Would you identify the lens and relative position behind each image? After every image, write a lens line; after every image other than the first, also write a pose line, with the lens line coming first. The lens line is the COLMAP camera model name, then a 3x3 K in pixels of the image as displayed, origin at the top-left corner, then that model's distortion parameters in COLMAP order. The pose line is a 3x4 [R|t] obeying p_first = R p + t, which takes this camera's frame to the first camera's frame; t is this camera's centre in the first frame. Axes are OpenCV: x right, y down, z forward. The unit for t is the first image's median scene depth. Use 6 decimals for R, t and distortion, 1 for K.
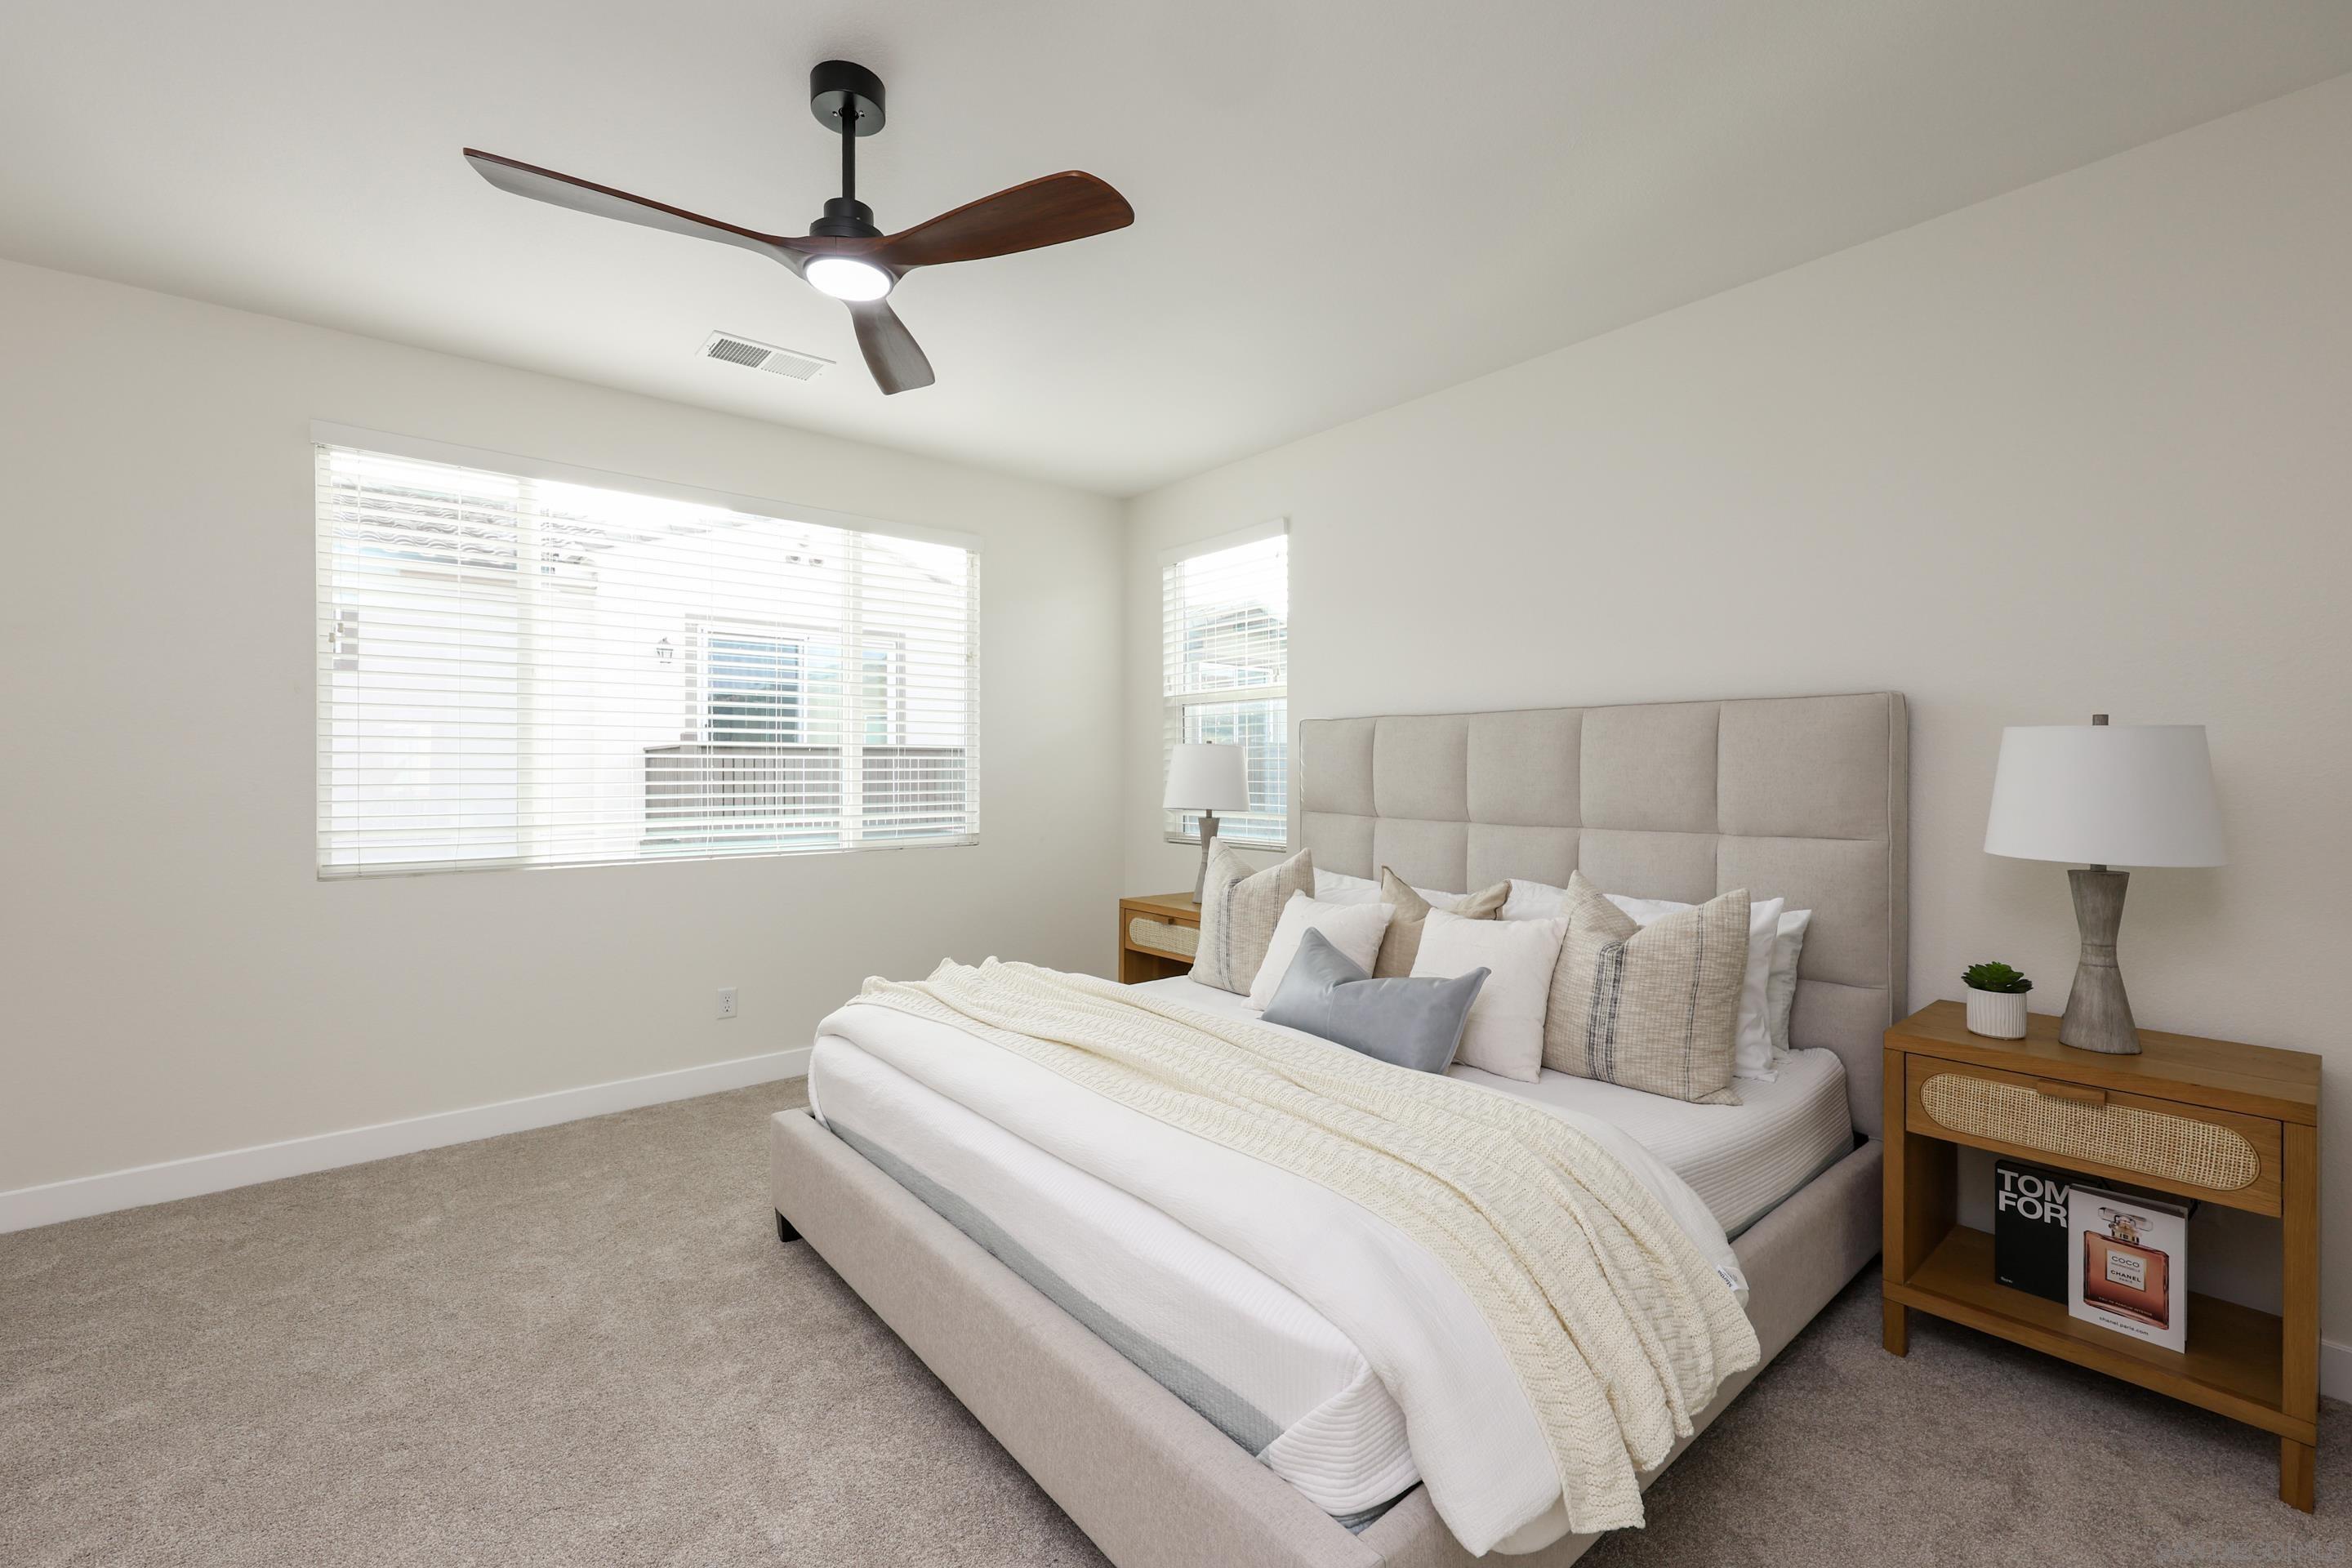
lens RADIAL K [[996.0, 0, 1176.0], [0, 996.0, 784.0], [0, 0, 1]] dist [0.026147, 0.000202]
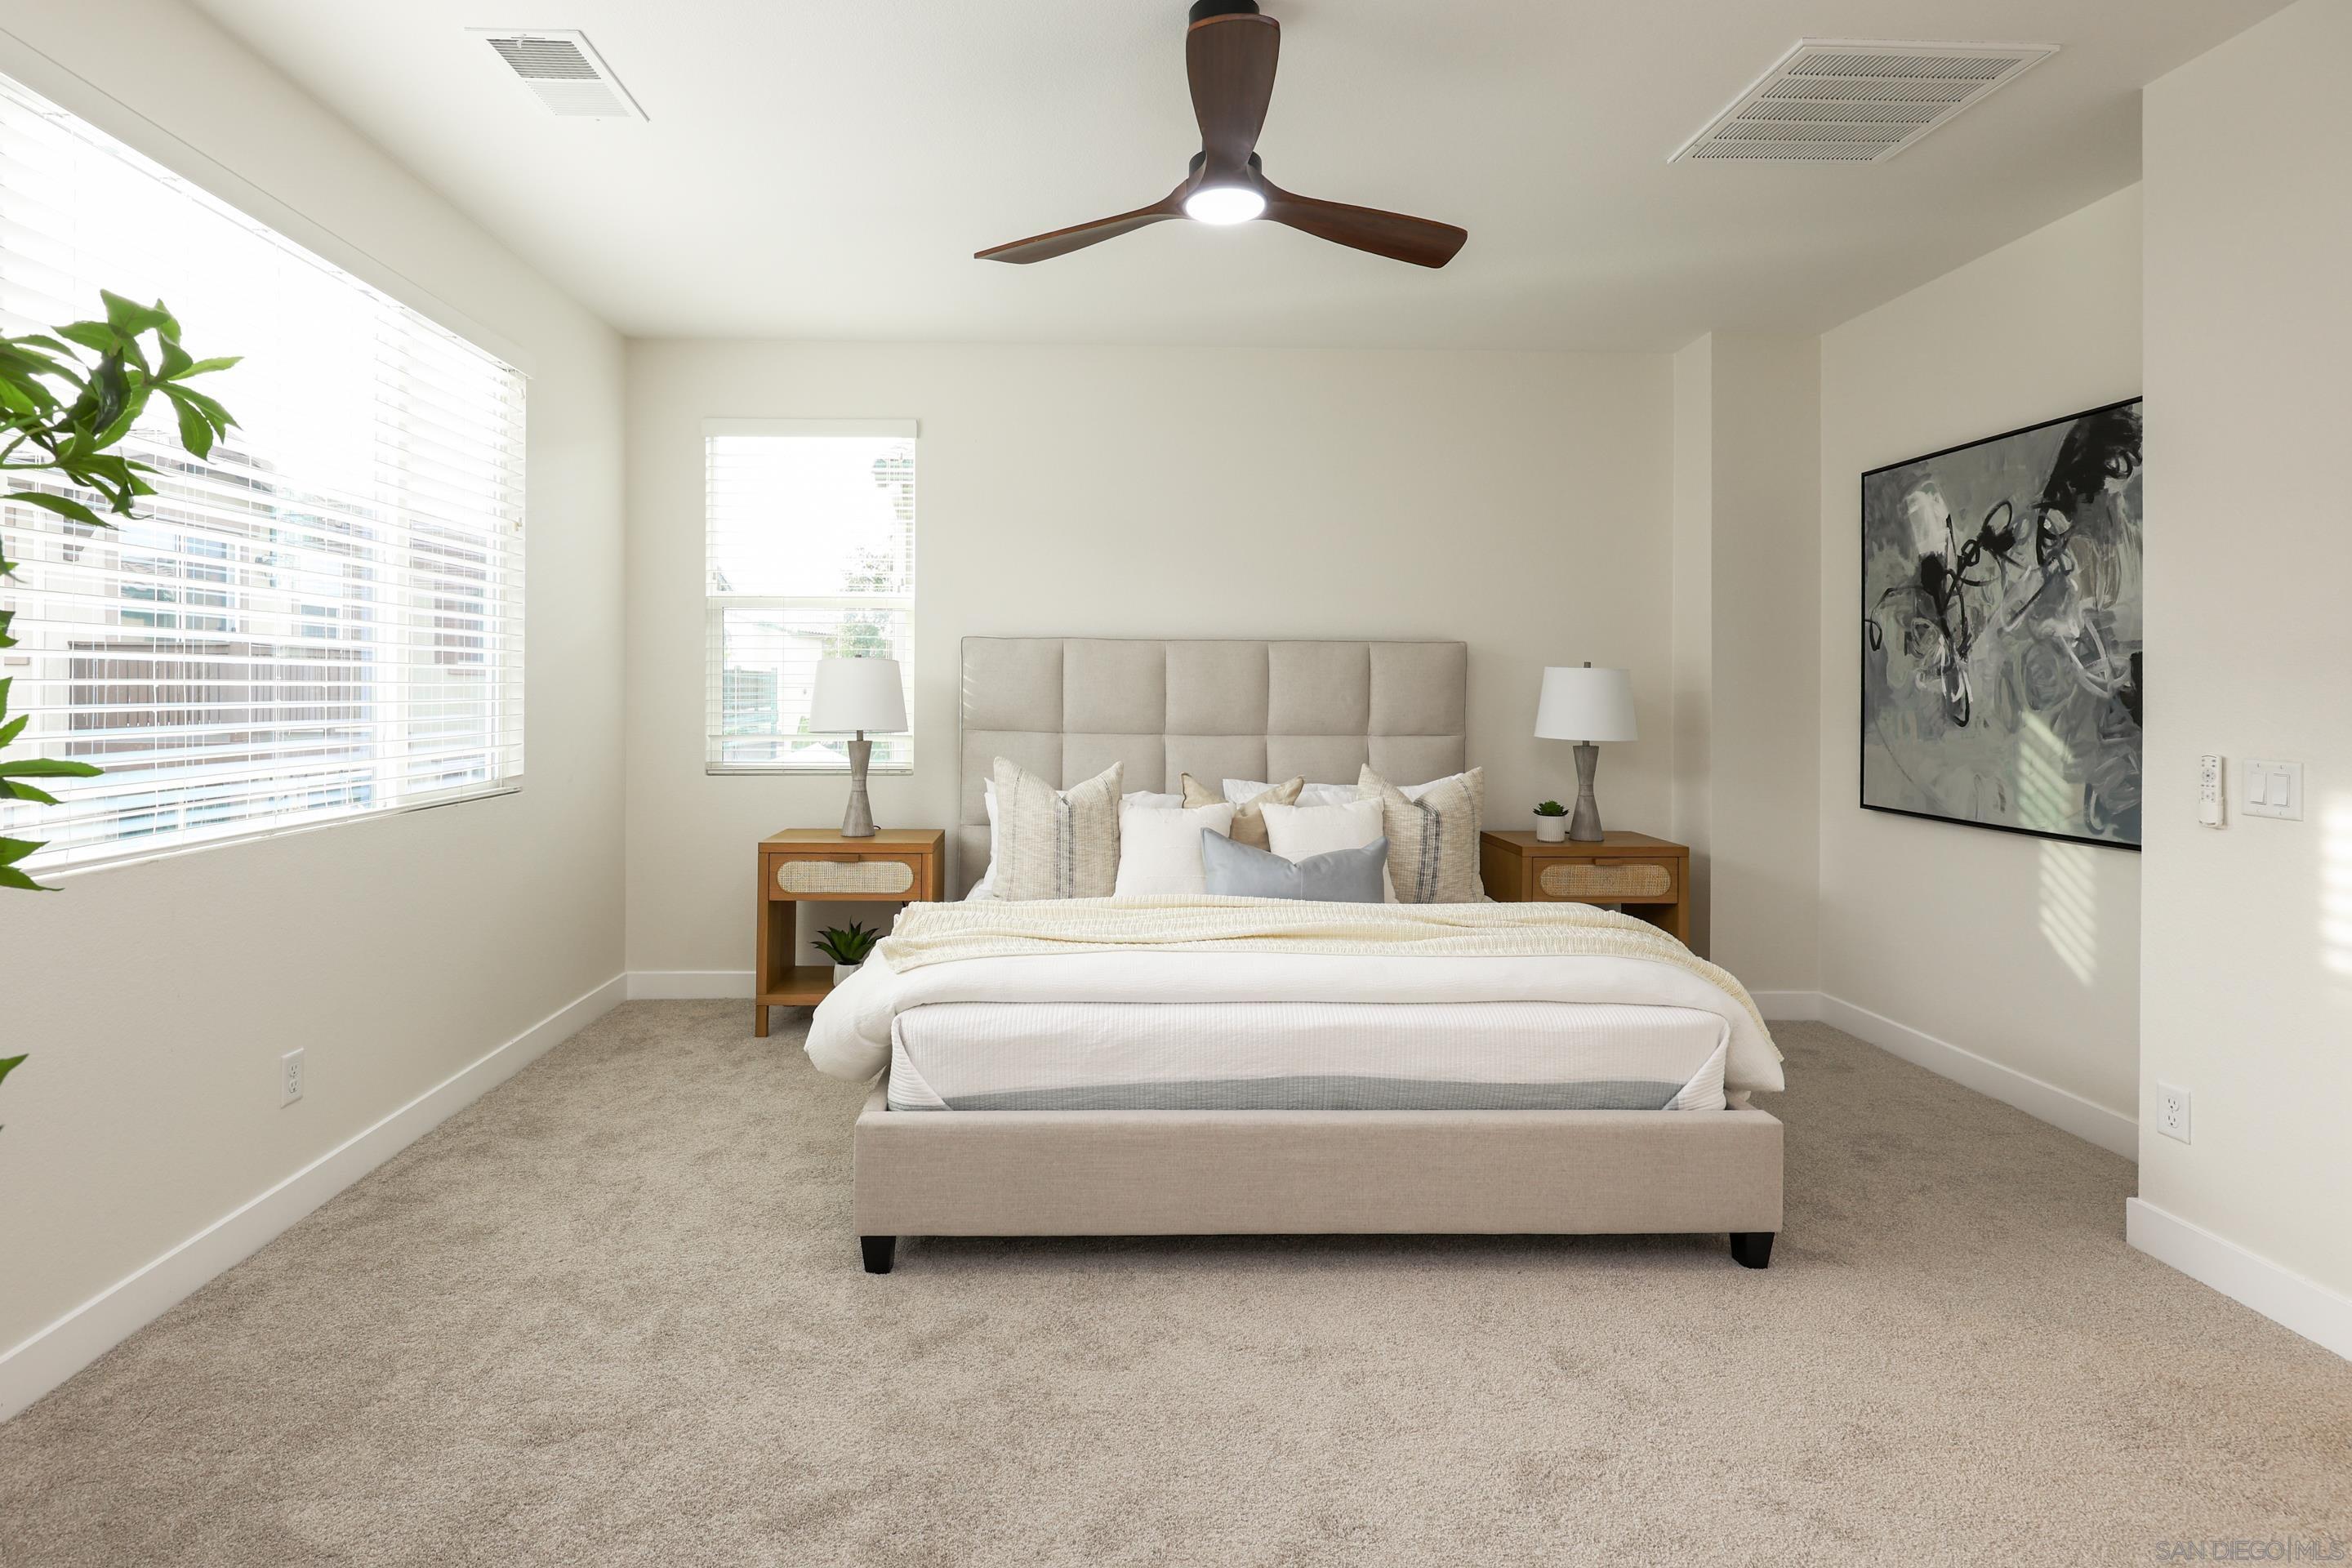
lens RADIAL K [[1127.4, 0, 1171.2], [0, 1127.4, 699.9], [0, 0, 1]] dist [0.033485, 0.000167]
pose [[0.617742, -0.003830, 0.786372, -0.824181], [0.006558, 0.999978, -0.000282, -0.001210], [-0.786354, 0.005331, 0.617753, 0.217229]]
